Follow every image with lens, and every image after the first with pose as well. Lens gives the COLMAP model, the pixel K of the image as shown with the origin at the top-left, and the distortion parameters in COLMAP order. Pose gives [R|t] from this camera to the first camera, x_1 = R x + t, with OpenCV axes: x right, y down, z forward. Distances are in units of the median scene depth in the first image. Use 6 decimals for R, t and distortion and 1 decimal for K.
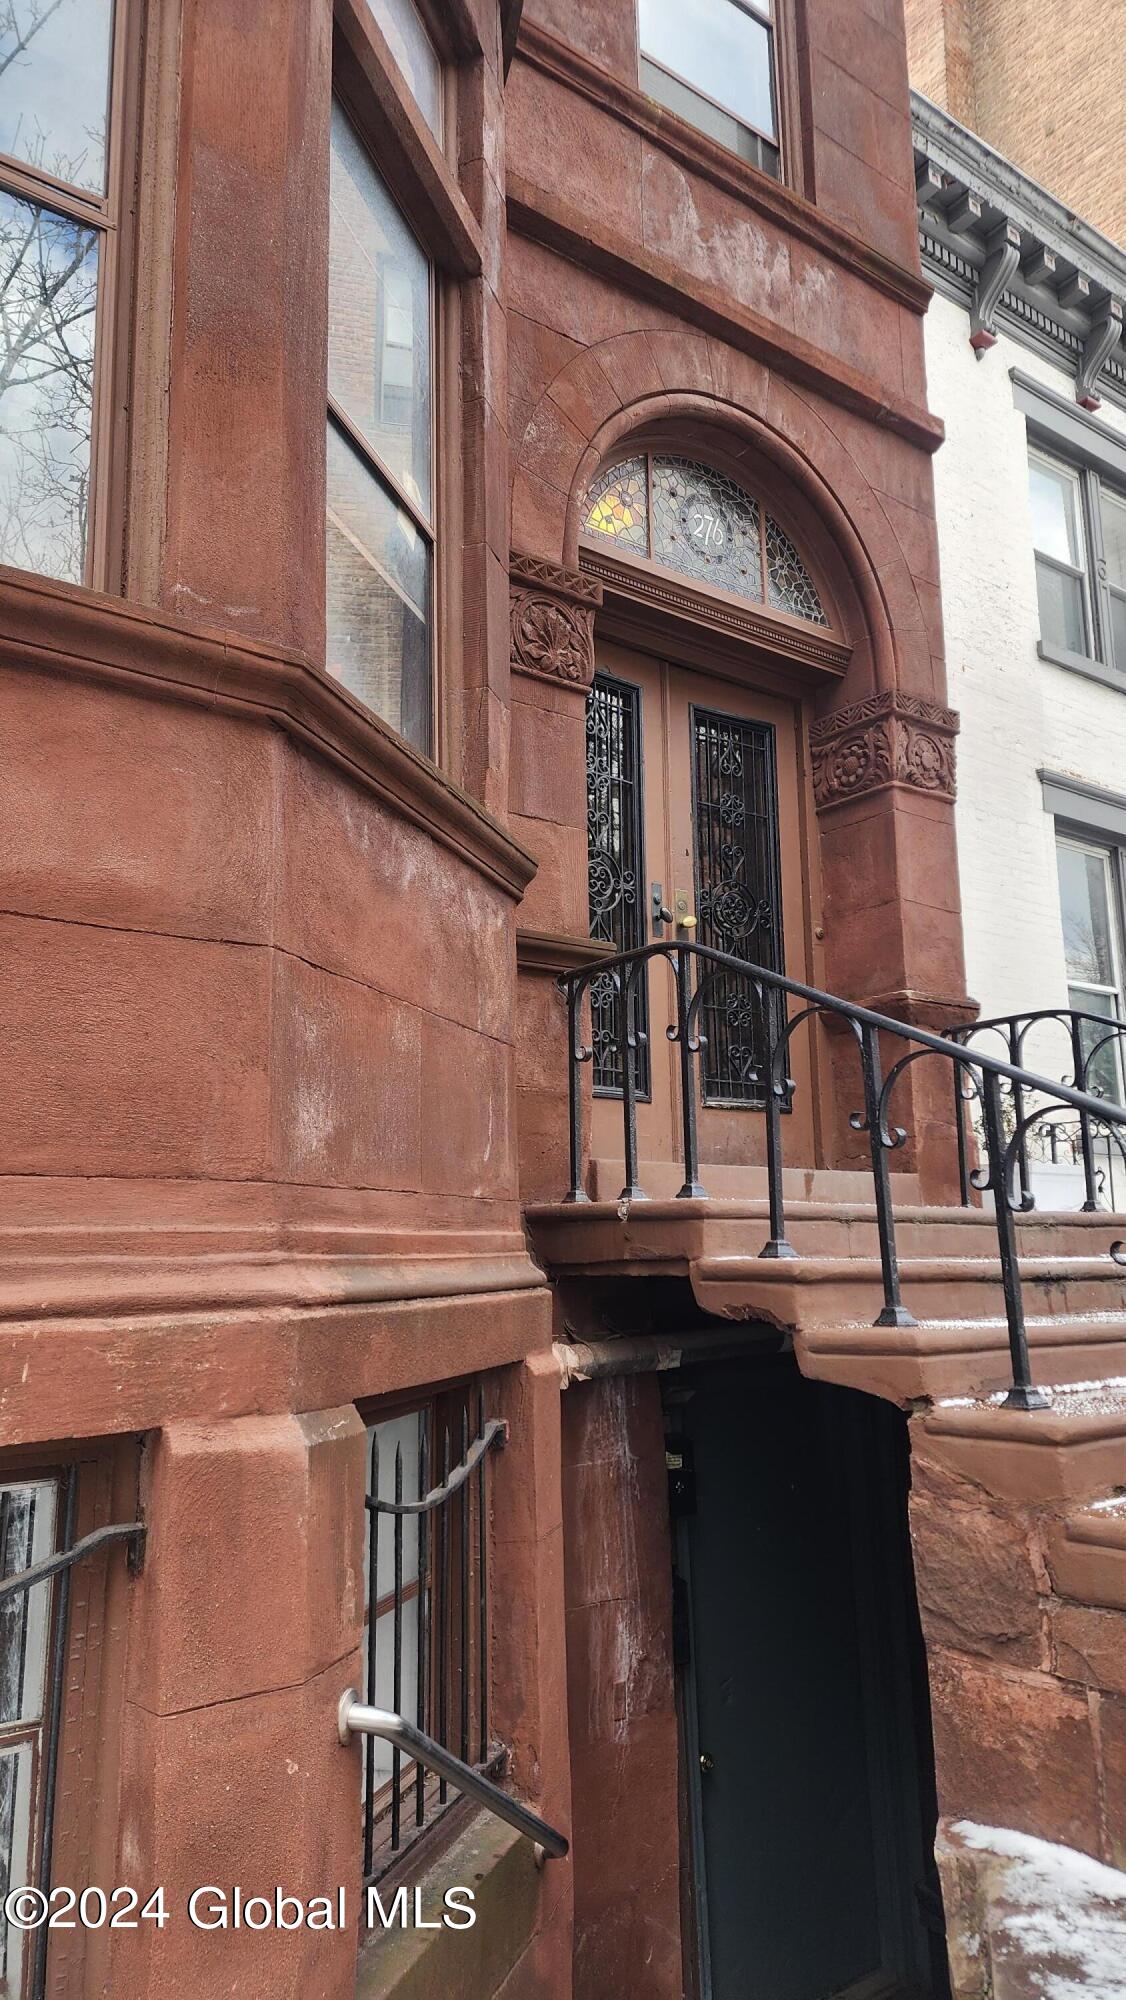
lens RADIAL K [[1301.5, 0, 553.4], [0, 1301.5, 1029.9], [0, 0, 1]] dist [0.077784, -0.079443]
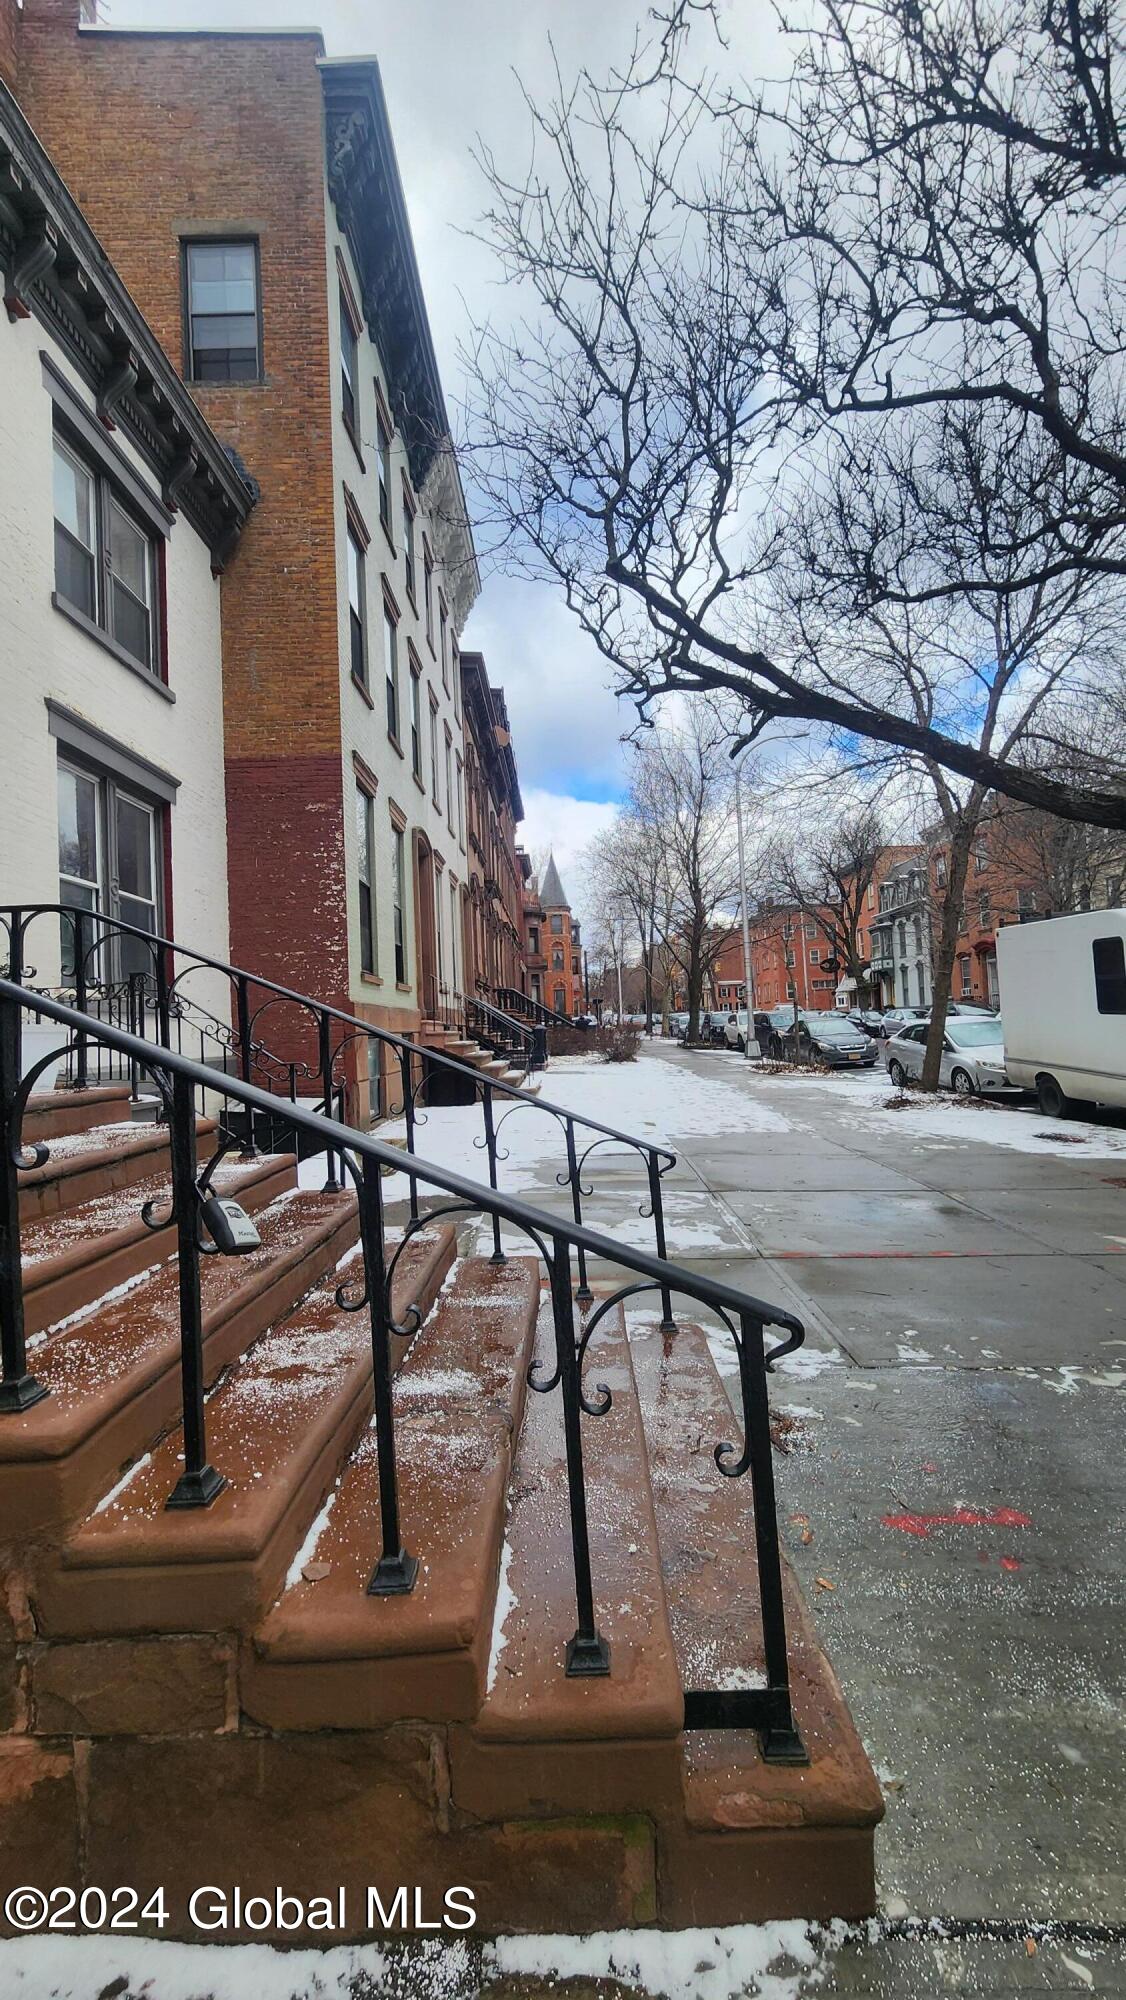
lens RADIAL K [[838.4, 0, 564.1], [0, 838.4, 991.8], [0, 0, 1]] dist [0.001694, 0.000348]
pose [[0.596846, 0.026405, 0.801921, 0.141621], [-0.100223, 0.994084, 0.041860, -0.028259], [-0.796072, -0.105355, 0.595961, 0.464927]]
